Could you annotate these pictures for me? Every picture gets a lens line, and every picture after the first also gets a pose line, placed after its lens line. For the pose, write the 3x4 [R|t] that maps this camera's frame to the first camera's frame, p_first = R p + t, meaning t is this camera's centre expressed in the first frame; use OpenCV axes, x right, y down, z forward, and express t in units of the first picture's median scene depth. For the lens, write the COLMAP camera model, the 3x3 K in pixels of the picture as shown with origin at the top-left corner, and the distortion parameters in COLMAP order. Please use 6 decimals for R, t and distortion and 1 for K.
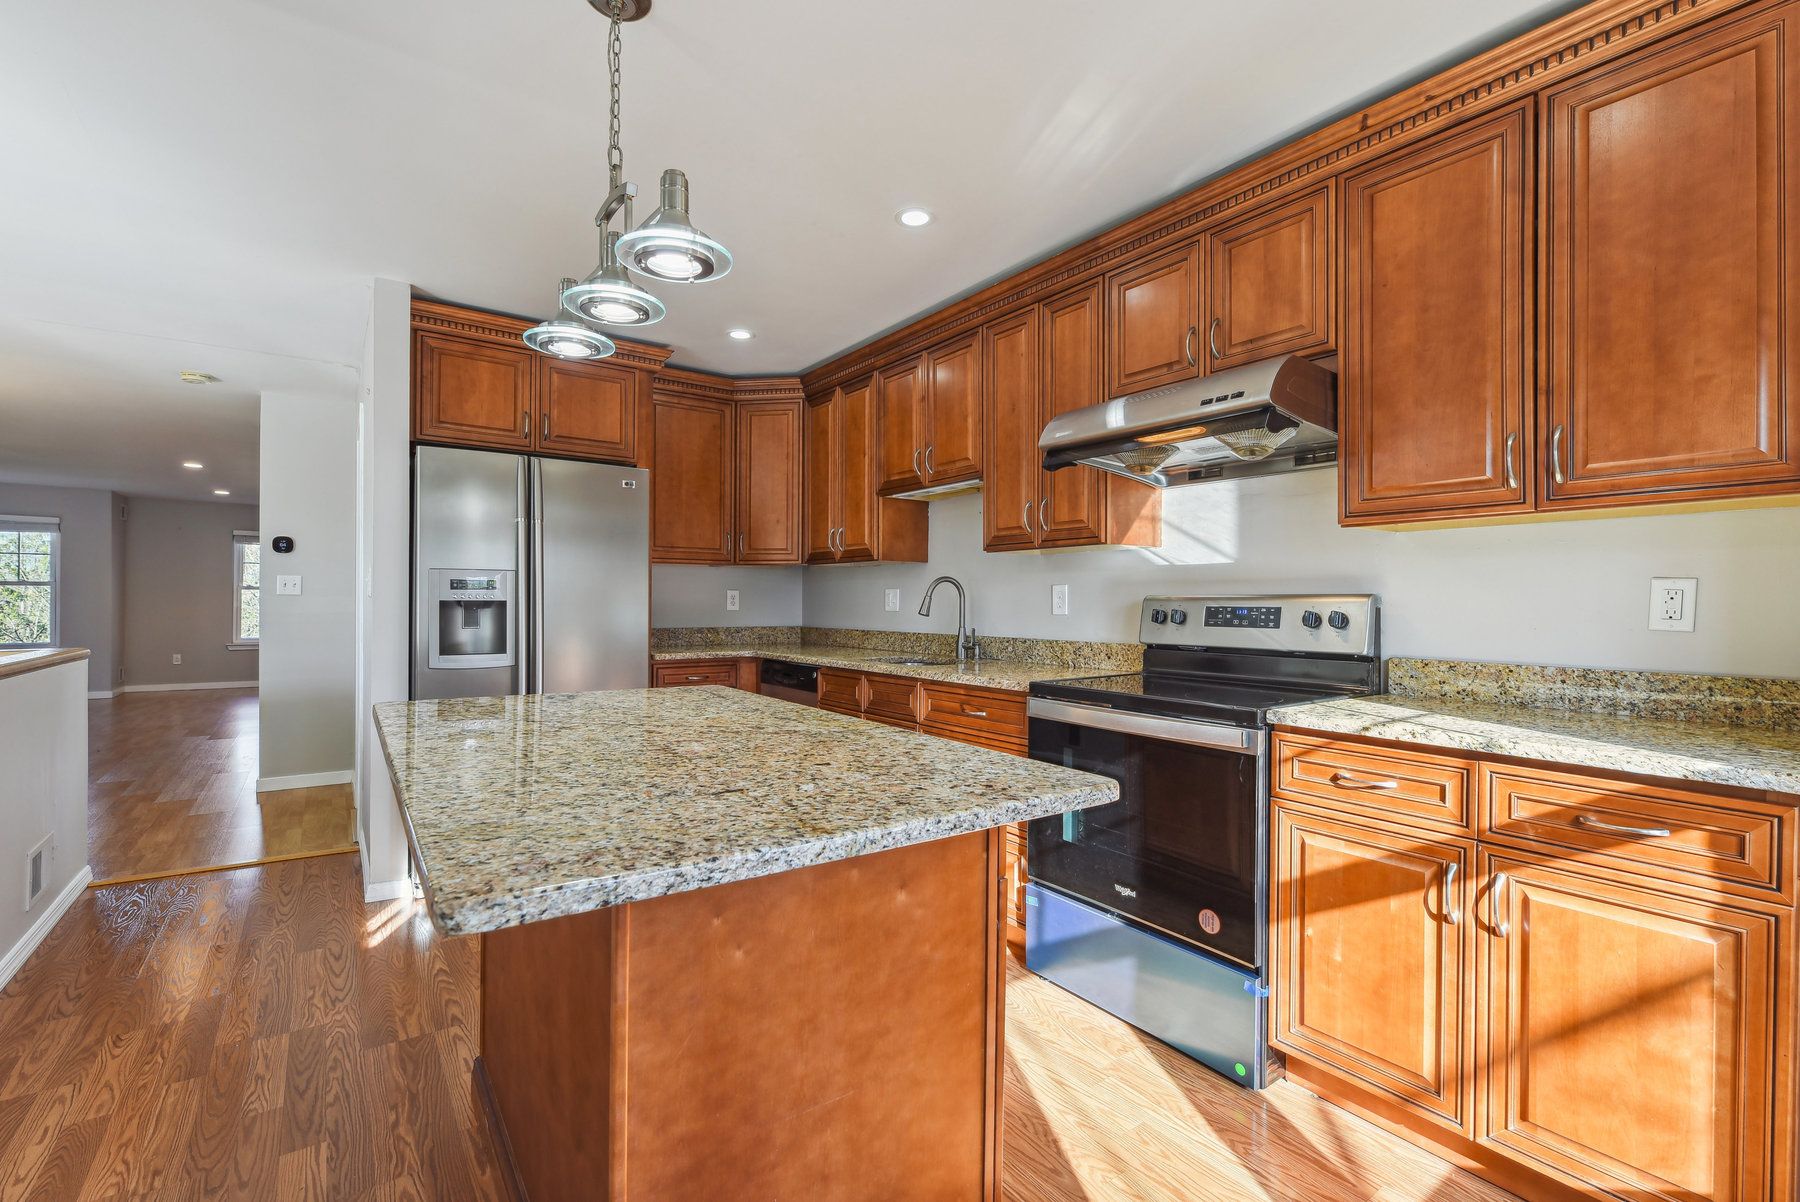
lens RADIAL K [[823.9, 0, 899.0], [0, 823.9, 602.3], [0, 0, 1]] dist [-0.000216, -0.000018]
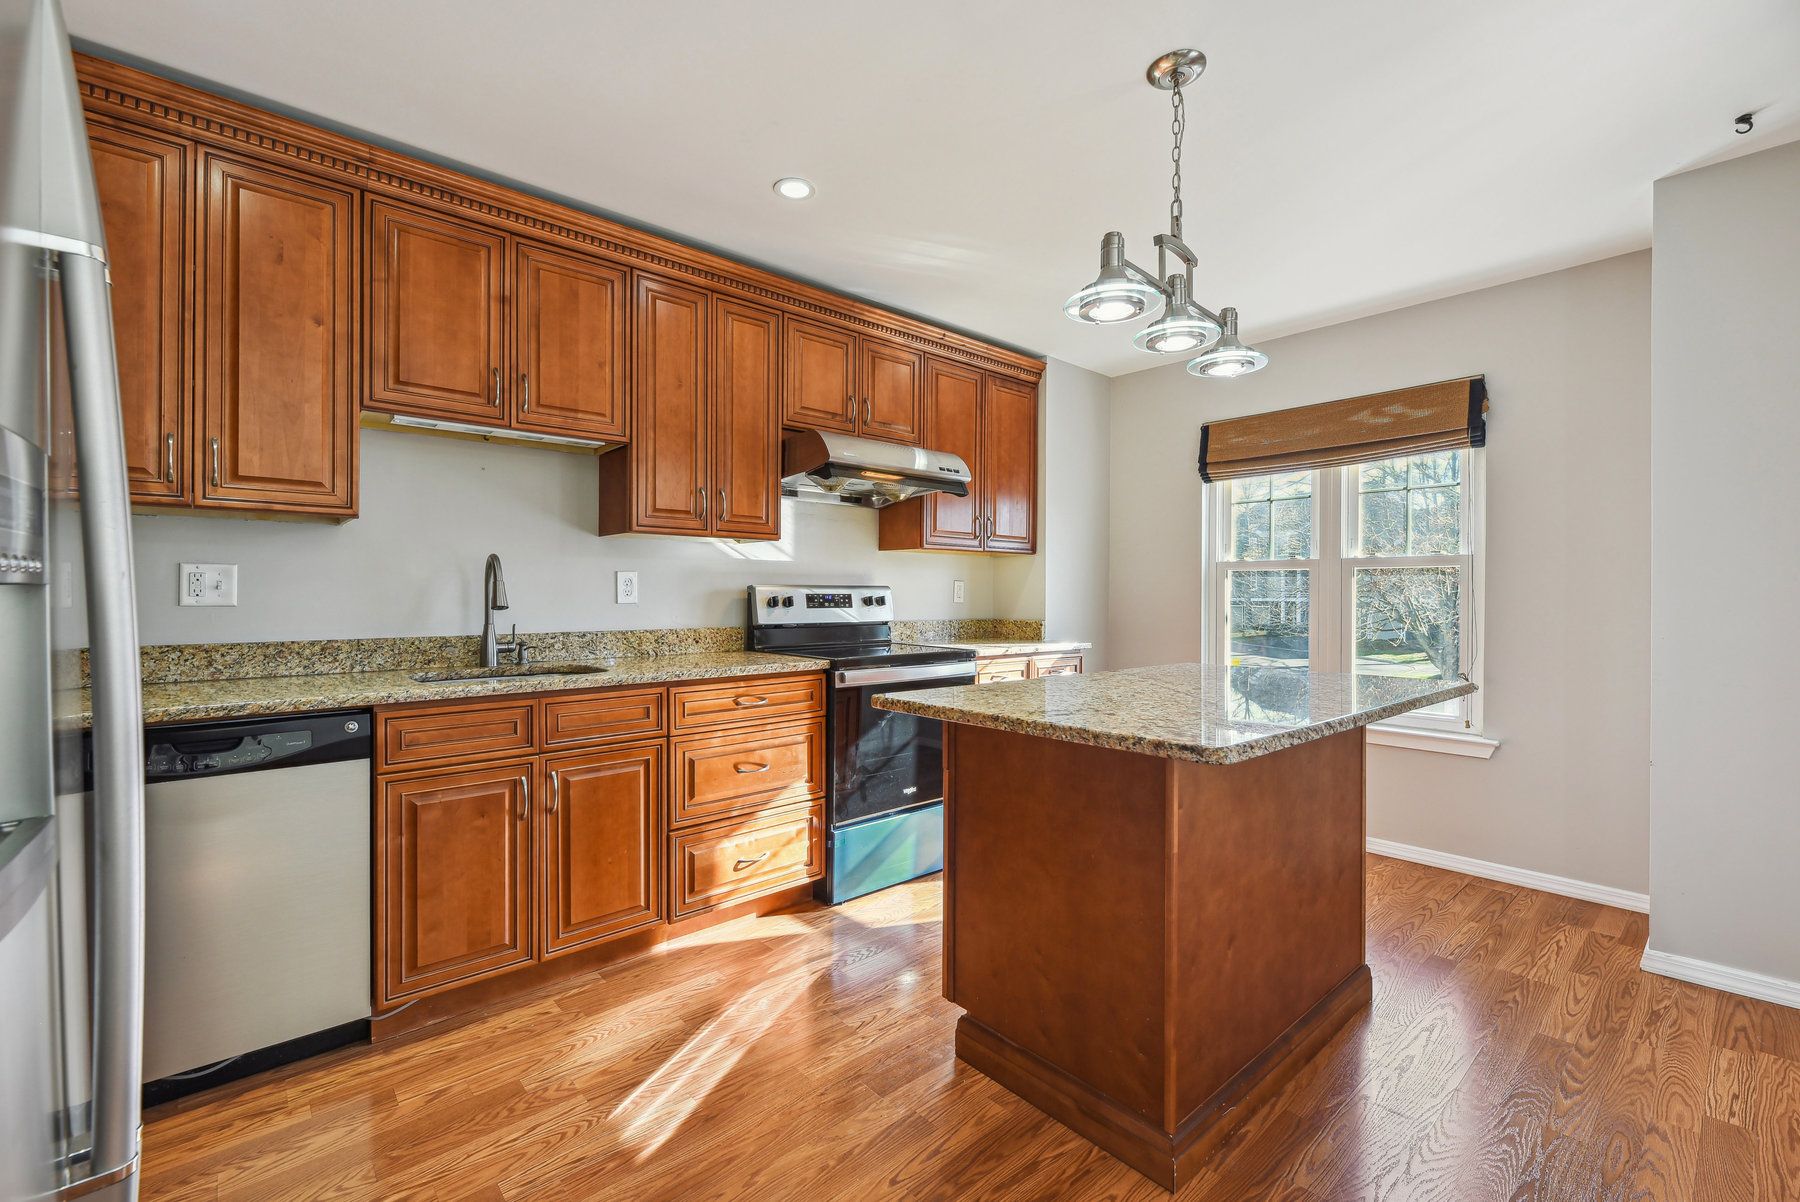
lens RADIAL K [[781.7, 0, 897.8], [0, 781.7, 597.2], [0, 0, 1]] dist [0.002773, 0.000210]
pose [[-0.127833, -0.008346, 0.991761, -0.938726], [-0.001406, 0.999965, 0.008234, 0.000389], [-0.991795, -0.000341, -0.127840, 1.041525]]
